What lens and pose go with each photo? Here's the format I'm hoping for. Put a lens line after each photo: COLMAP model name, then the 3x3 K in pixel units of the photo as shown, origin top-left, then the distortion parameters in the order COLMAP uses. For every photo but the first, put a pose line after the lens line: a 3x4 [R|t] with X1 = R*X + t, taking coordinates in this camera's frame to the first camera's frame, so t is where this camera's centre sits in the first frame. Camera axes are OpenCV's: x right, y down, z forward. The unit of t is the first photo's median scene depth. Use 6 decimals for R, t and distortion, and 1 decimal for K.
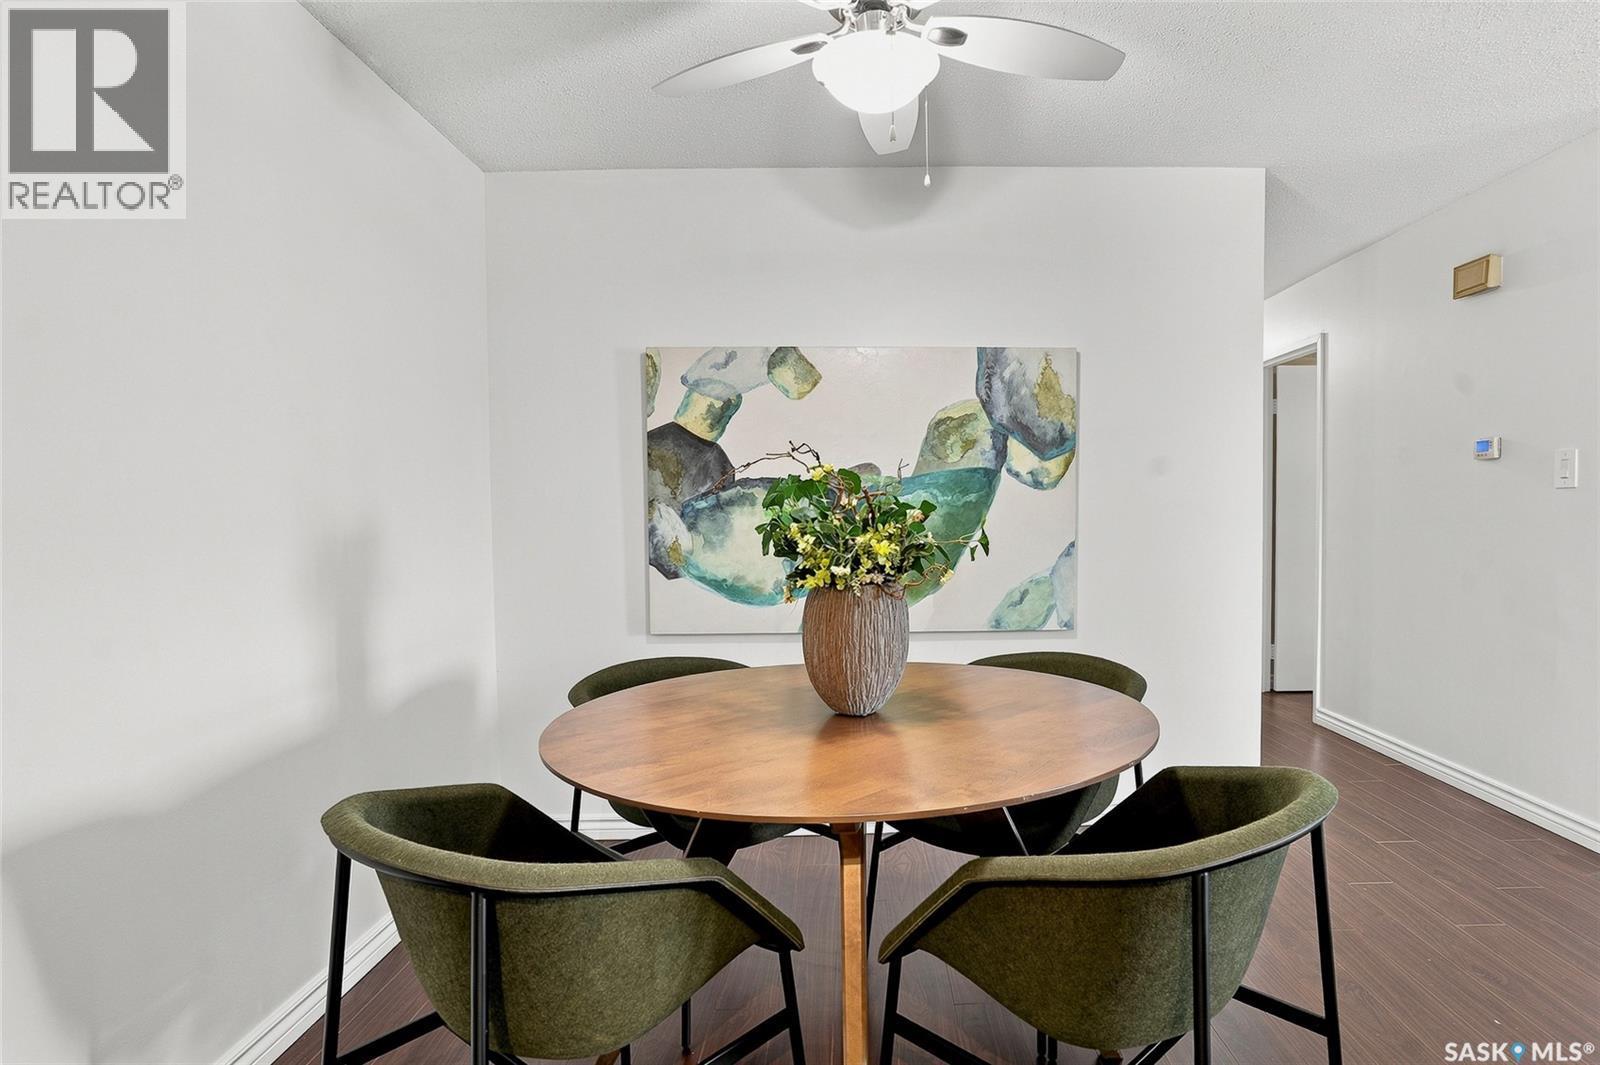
lens RADIAL K [[793.7, 0, 795.9], [0, 793.7, 506.2], [0, 0, 1]] dist [-0.041501, 0.021953]
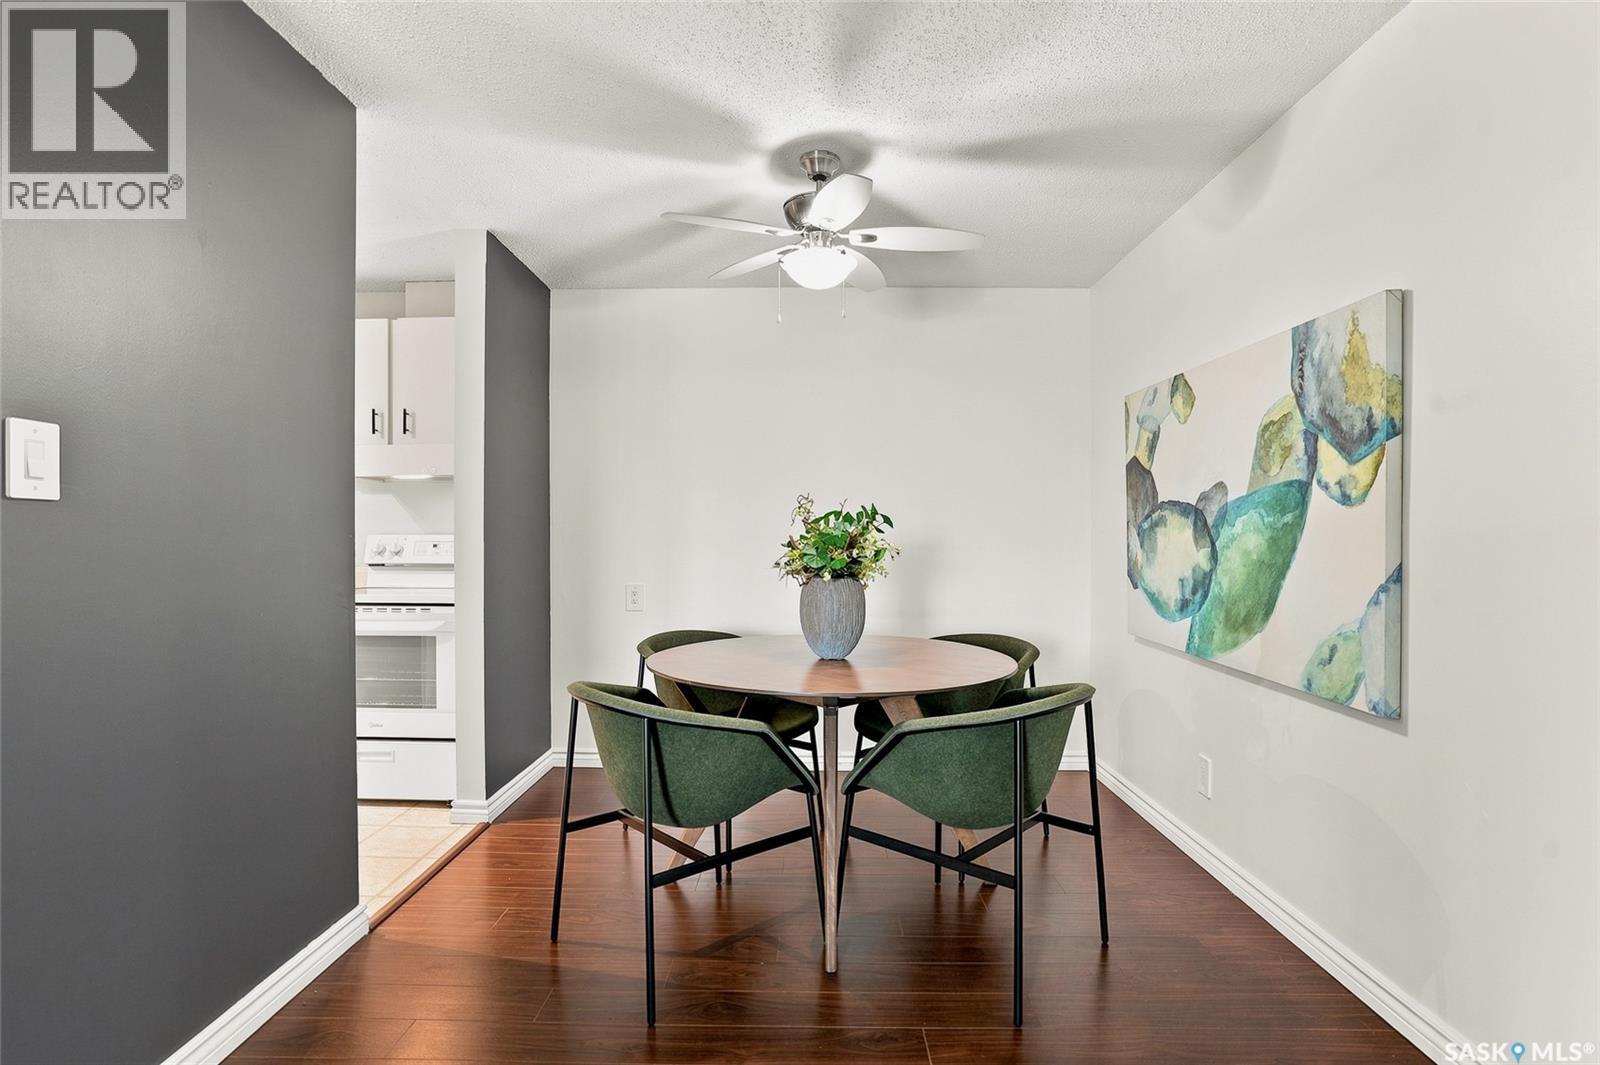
lens RADIAL K [[793.7, 0, 795.9], [0, 793.7, 506.2], [0, 0, 1]] dist [-0.041501, 0.021953]
pose [[-0.046629, -0.020730, -0.998697, 1.030112], [-0.007341, 0.999765, -0.020409, -0.003191], [0.998885, 0.006380, -0.046771, 0.541690]]
